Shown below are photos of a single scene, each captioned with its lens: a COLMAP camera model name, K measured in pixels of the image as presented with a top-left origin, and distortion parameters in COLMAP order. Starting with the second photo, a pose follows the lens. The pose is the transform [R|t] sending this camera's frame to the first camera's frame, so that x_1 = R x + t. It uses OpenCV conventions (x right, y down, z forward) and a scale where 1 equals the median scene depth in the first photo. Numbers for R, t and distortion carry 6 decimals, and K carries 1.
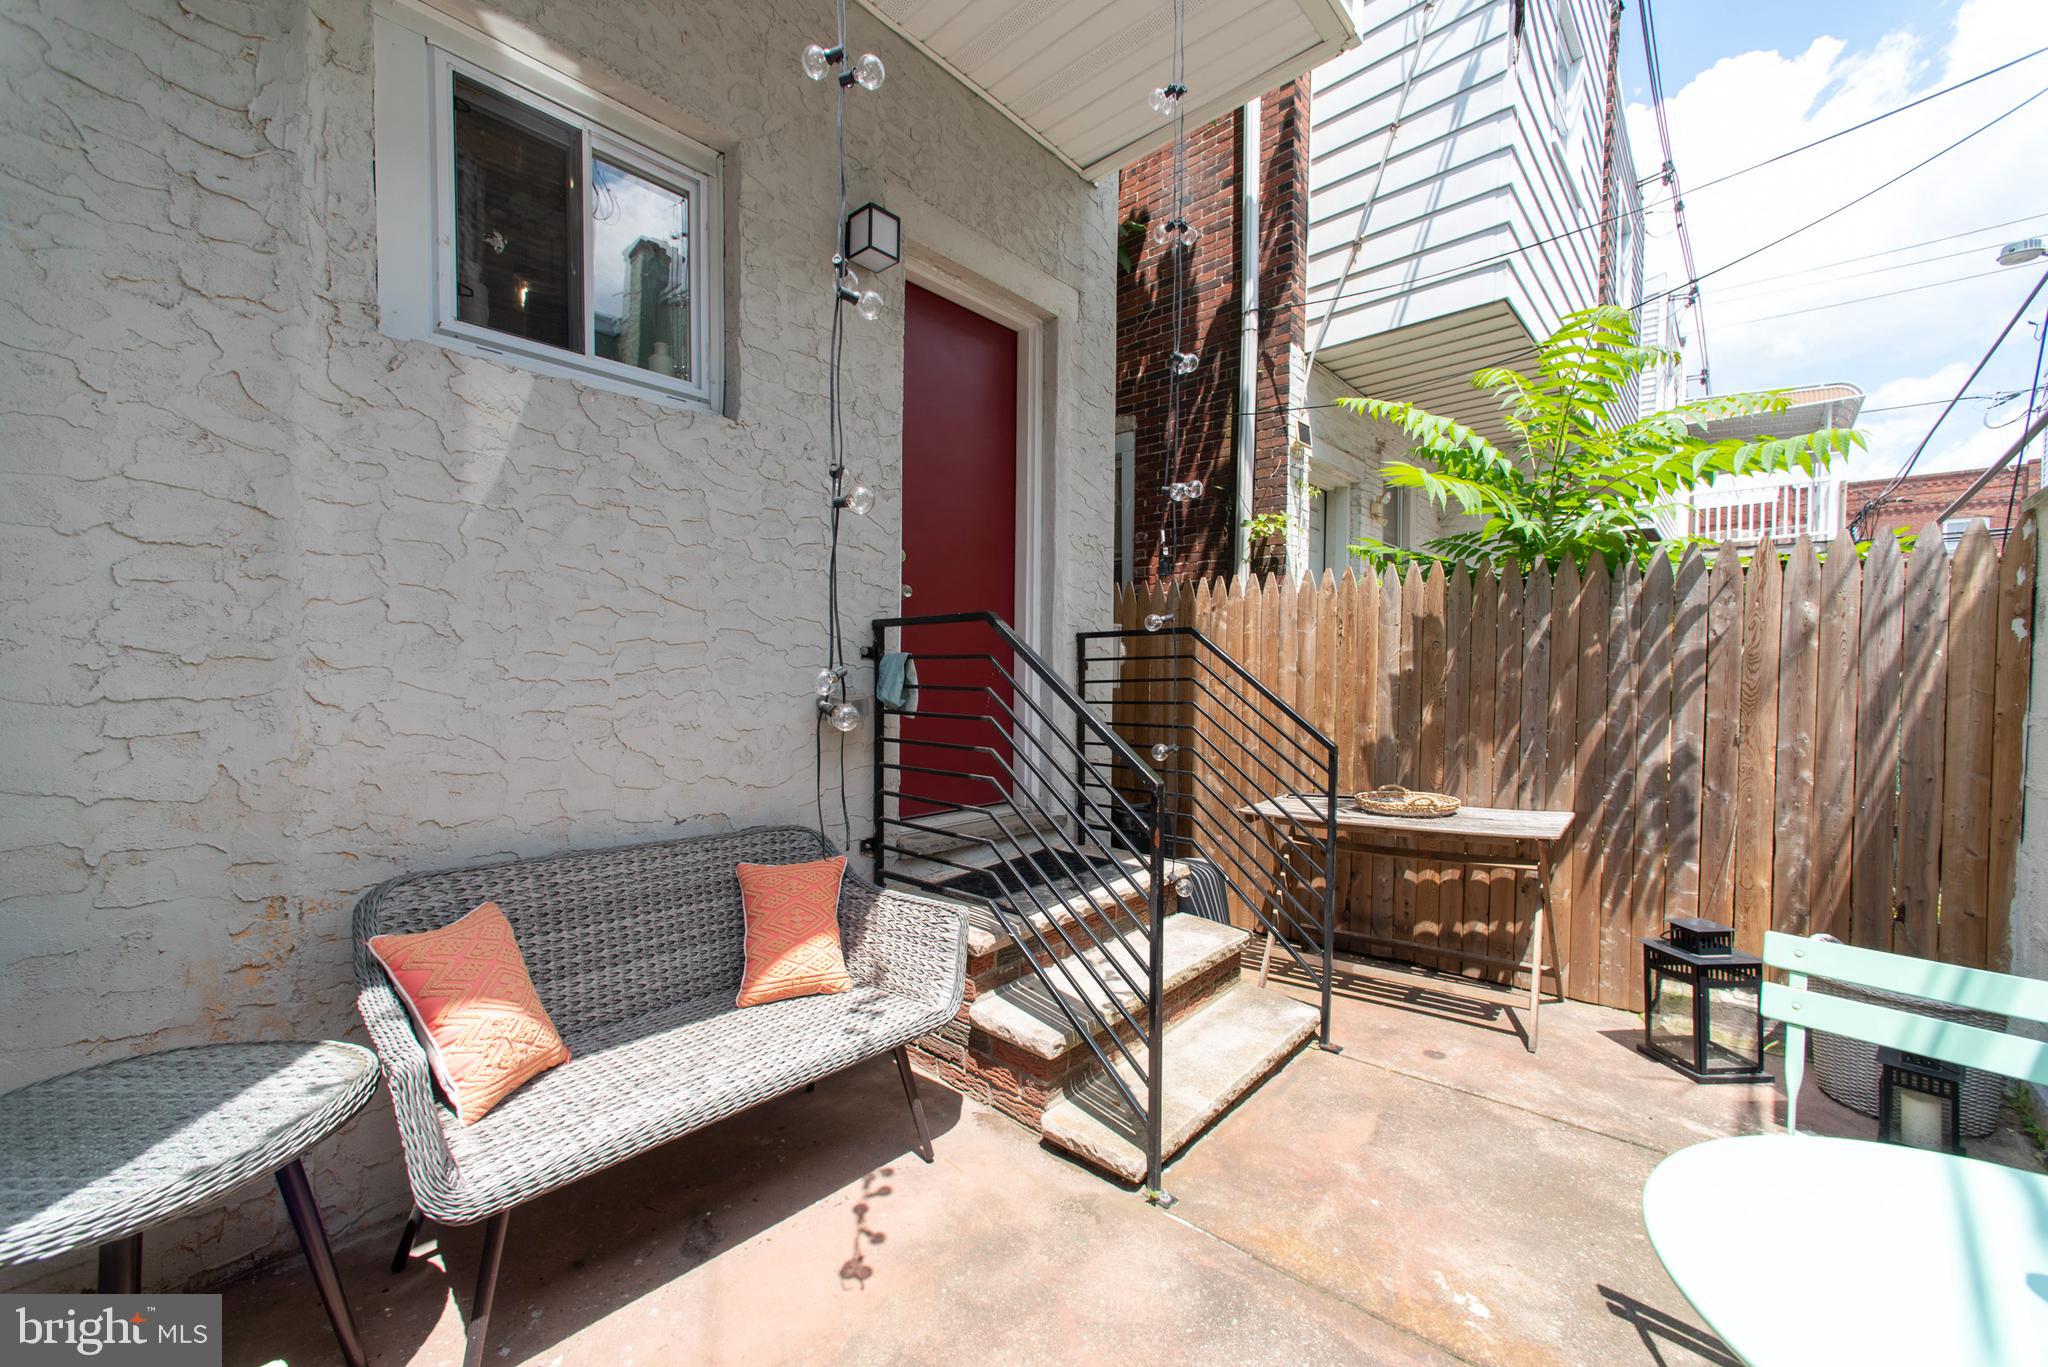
lens RADIAL K [[805.6, 0, 1028.0], [0, 805.6, 686.1], [0, 0, 1]] dist [0.006938, 0.000487]
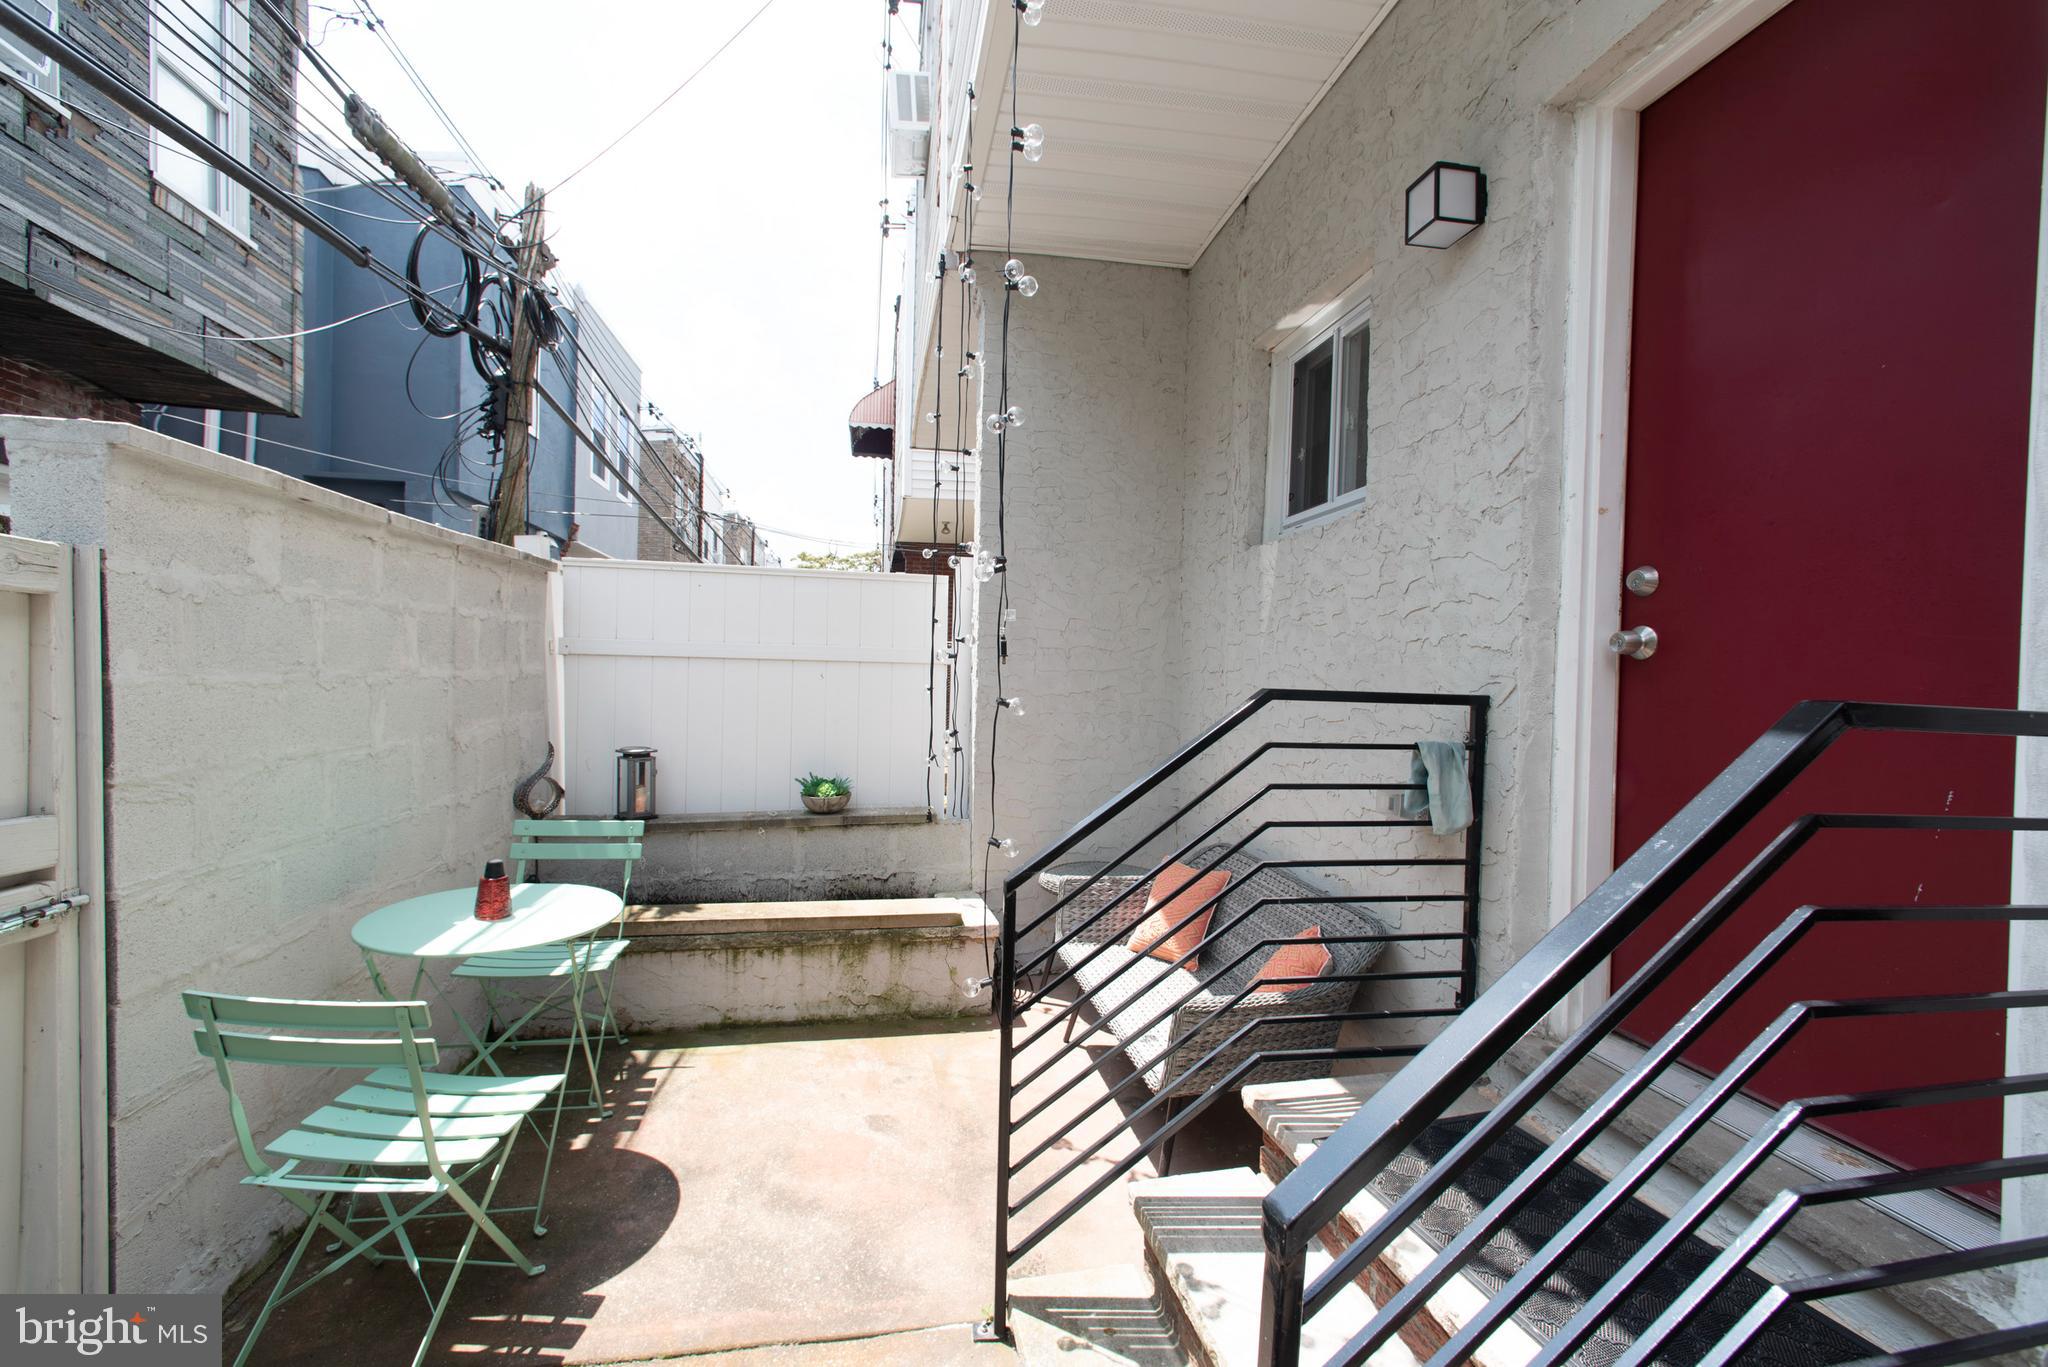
lens RADIAL K [[805.6, 0, 1028.0], [0, 805.6, 686.1], [0, 0, 1]] dist [0.006938, 0.000487]
pose [[-0.591364, -0.012535, -0.806307, 0.801878], [-0.040491, 0.999080, 0.014165, -0.106866], [0.805387, 0.041024, -0.591328, 1.397404]]
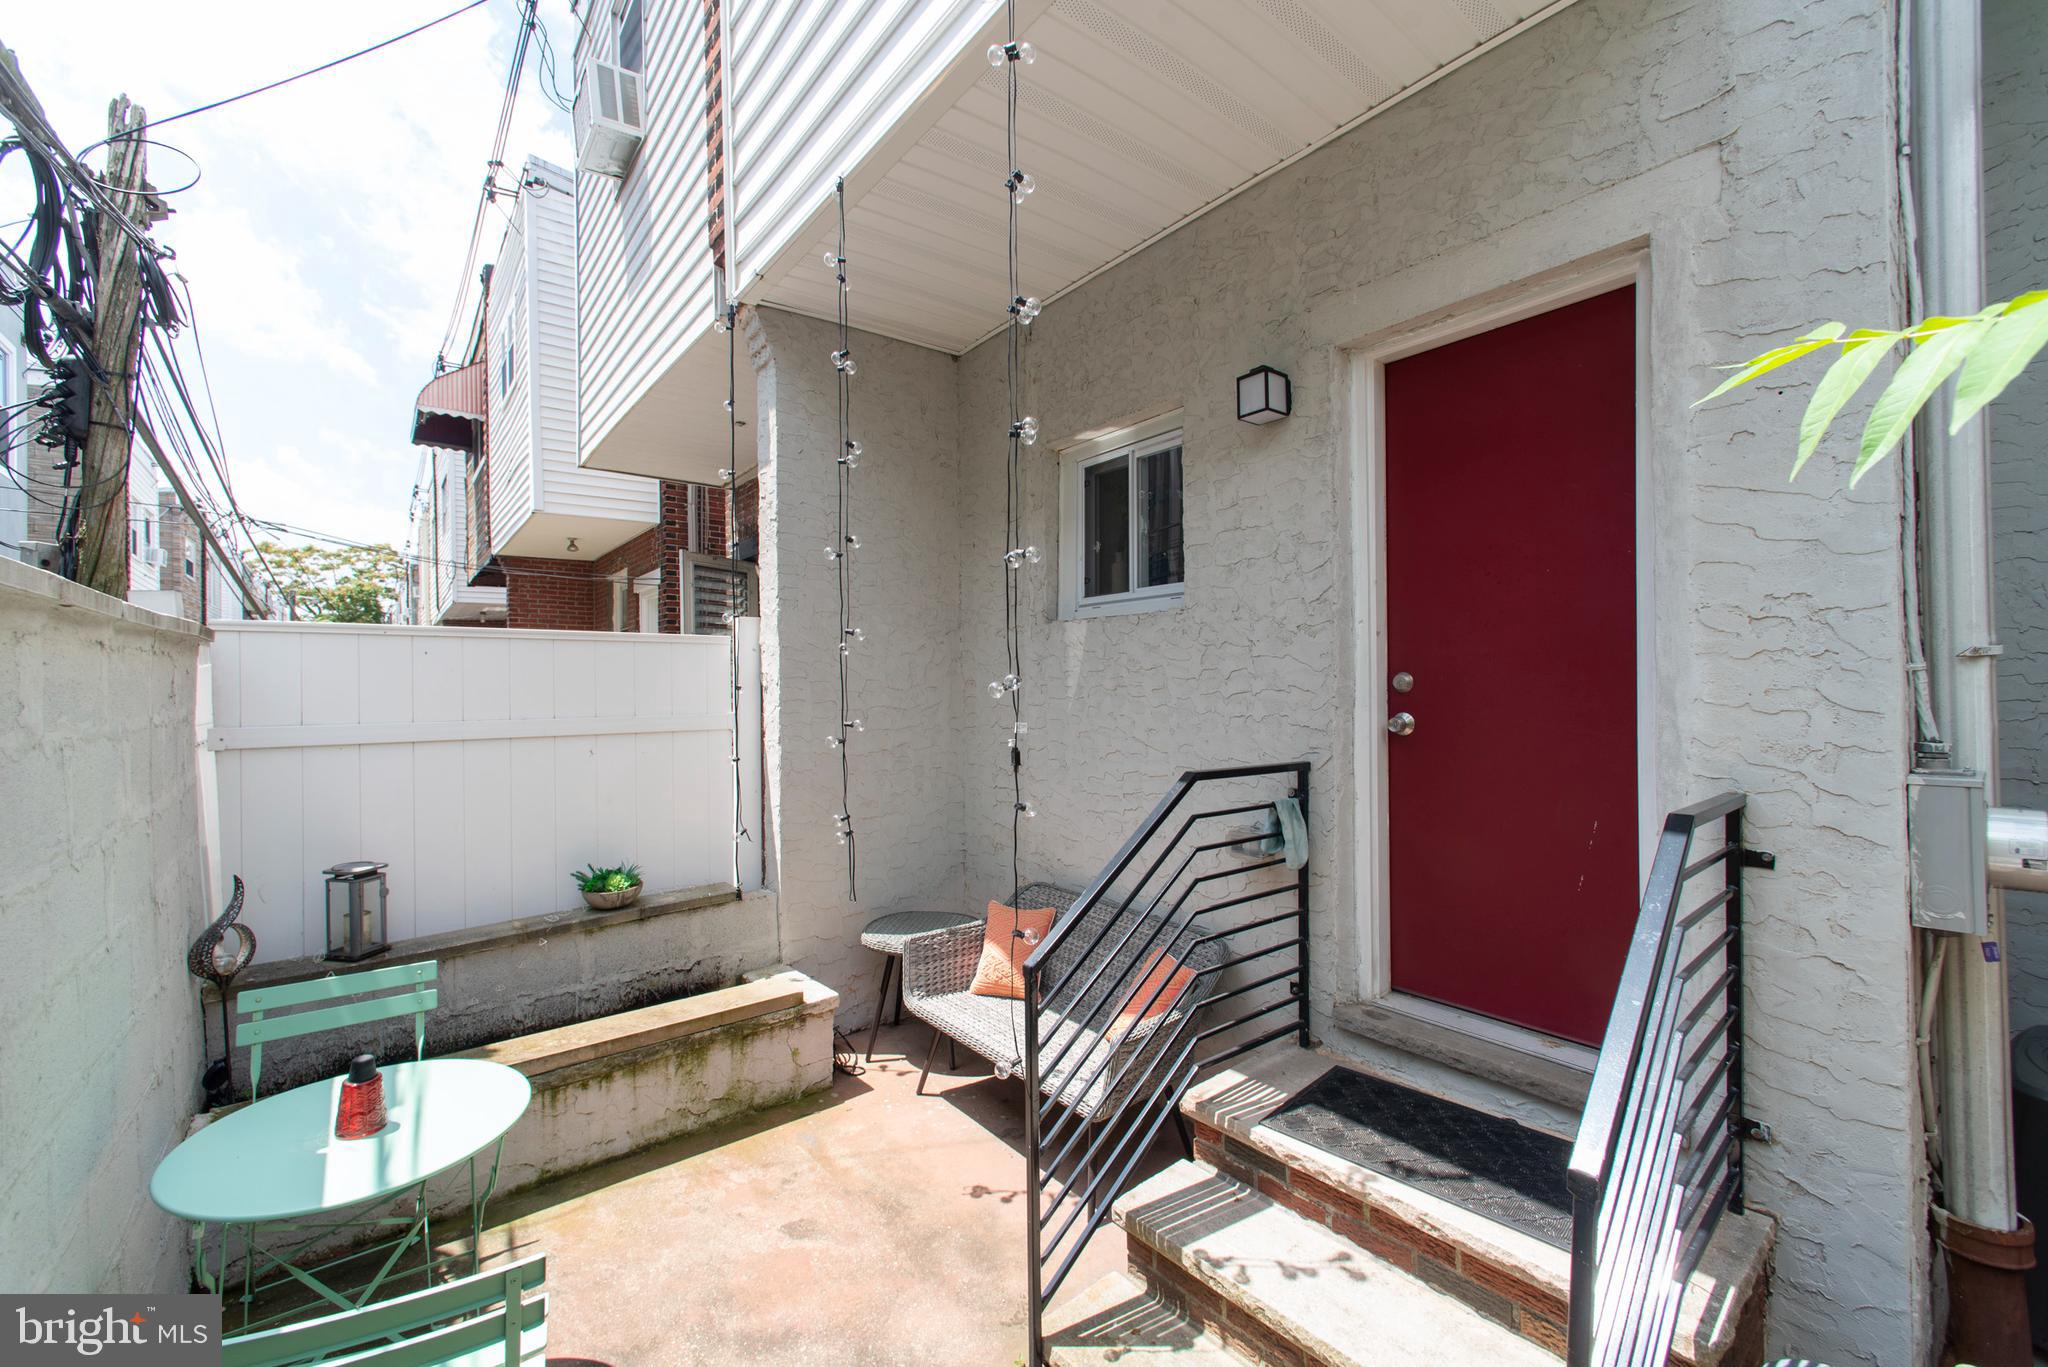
lens RADIAL K [[803.3, 0, 1010.2], [0, 803.3, 688.4], [0, 0, 1]] dist [0.002866, 0.000299]
pose [[-0.157467, -0.006315, -0.987504, 1.057448], [-0.006154, 0.999966, -0.005413, -0.207512], [0.987505, 0.005224, -0.157501, 1.018653]]
